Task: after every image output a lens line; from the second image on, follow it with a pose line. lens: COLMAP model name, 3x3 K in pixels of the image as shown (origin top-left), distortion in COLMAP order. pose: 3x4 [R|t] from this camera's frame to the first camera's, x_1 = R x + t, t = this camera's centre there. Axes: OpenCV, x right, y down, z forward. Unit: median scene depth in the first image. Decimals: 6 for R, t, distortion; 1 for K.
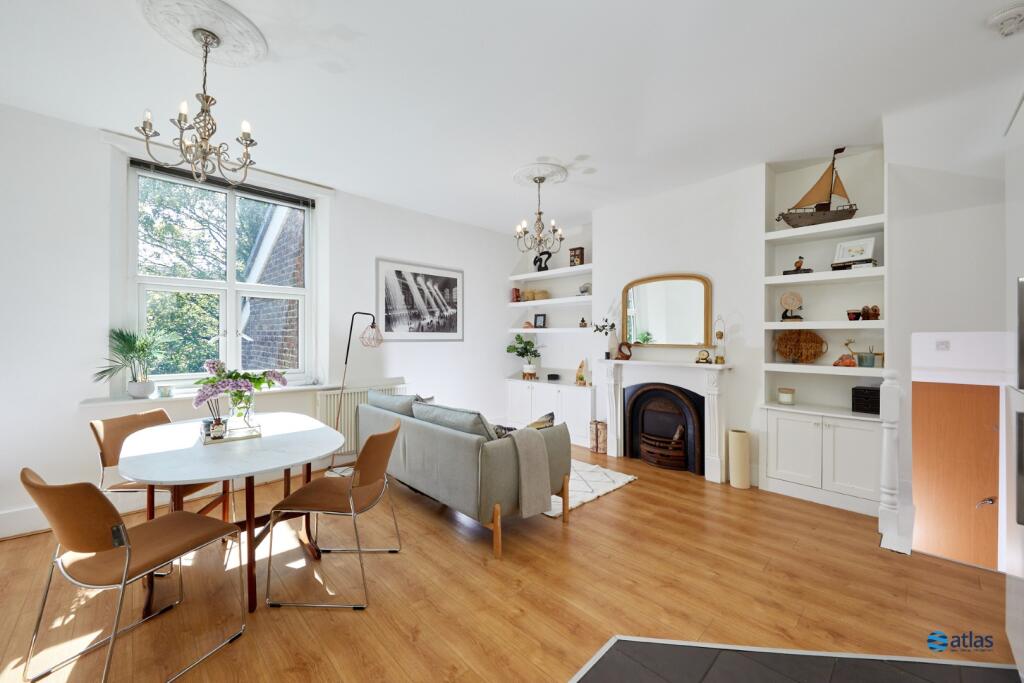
lens RADIAL K [[398.1, 0, 508.6], [0, 398.1, 337.3], [0, 0, 1]] dist [-0.000006, -0.000066]
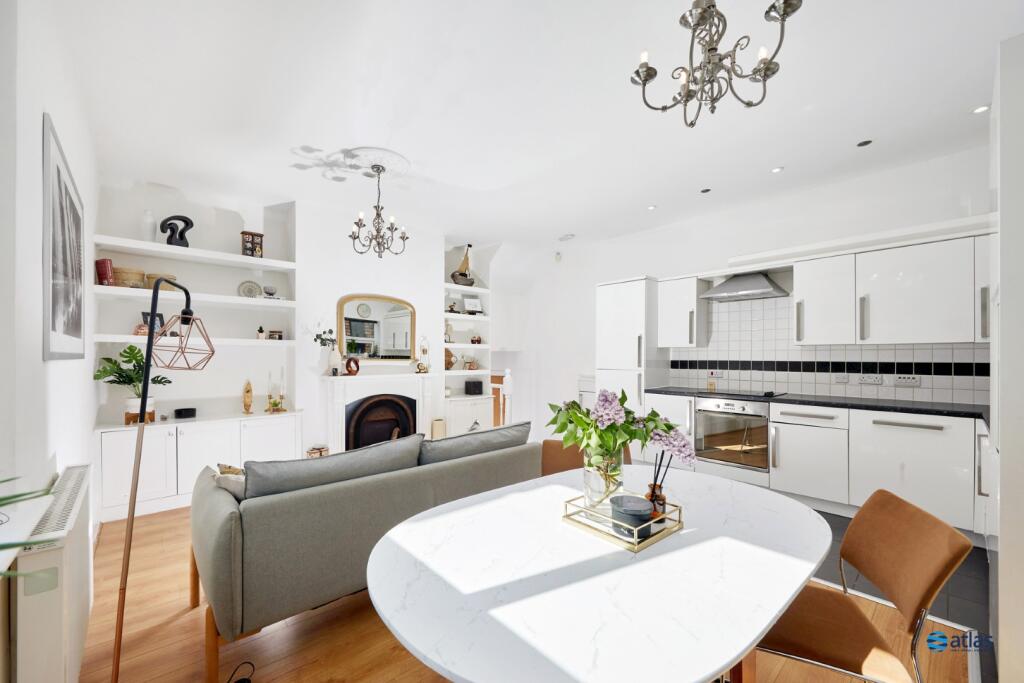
lens RADIAL K [[385.2, 0, 498.6], [0, 385.2, 359.0], [0, 0, 1]] dist [0.000816, 0.000013]
pose [[0.056317, -0.007295, 0.998386, -0.575830], [-0.001874, 0.999971, 0.007412, 0.007863], [-0.998411, -0.002289, 0.056302, 0.536359]]
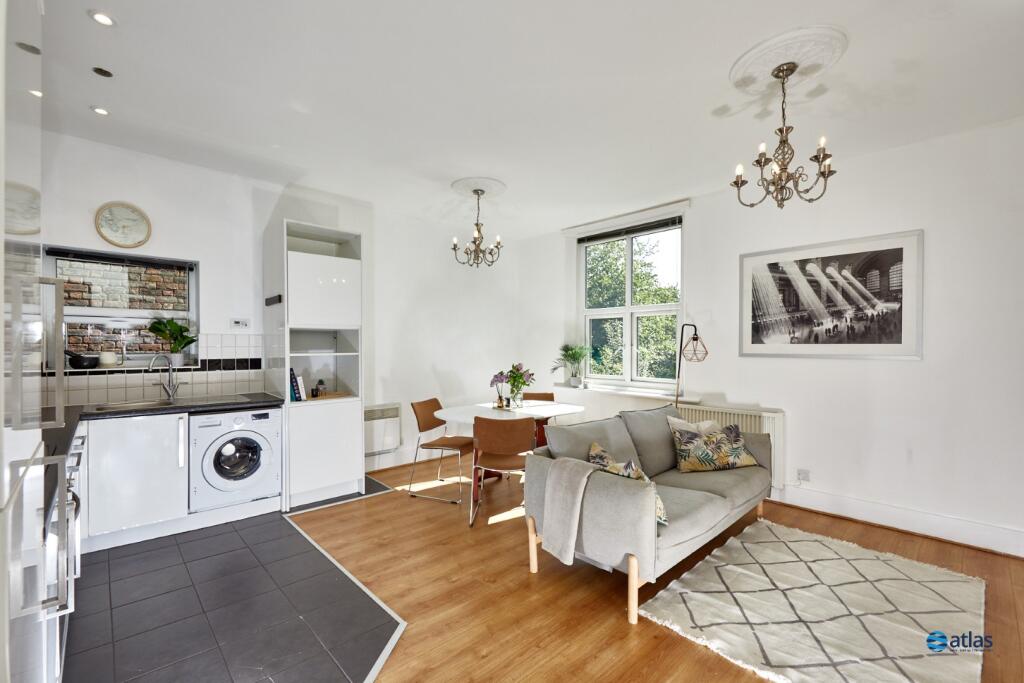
lens RADIAL K [[445.0, 0, 510.0], [0, 445.0, 349.5], [0, 0, 1]] dist [0.001810, 0.000123]
pose [[-0.026321, 0.005987, -0.999636, 0.552942], [-0.002369, 0.999979, 0.006051, -0.006024], [0.999651, 0.002527, -0.026307, 0.490154]]
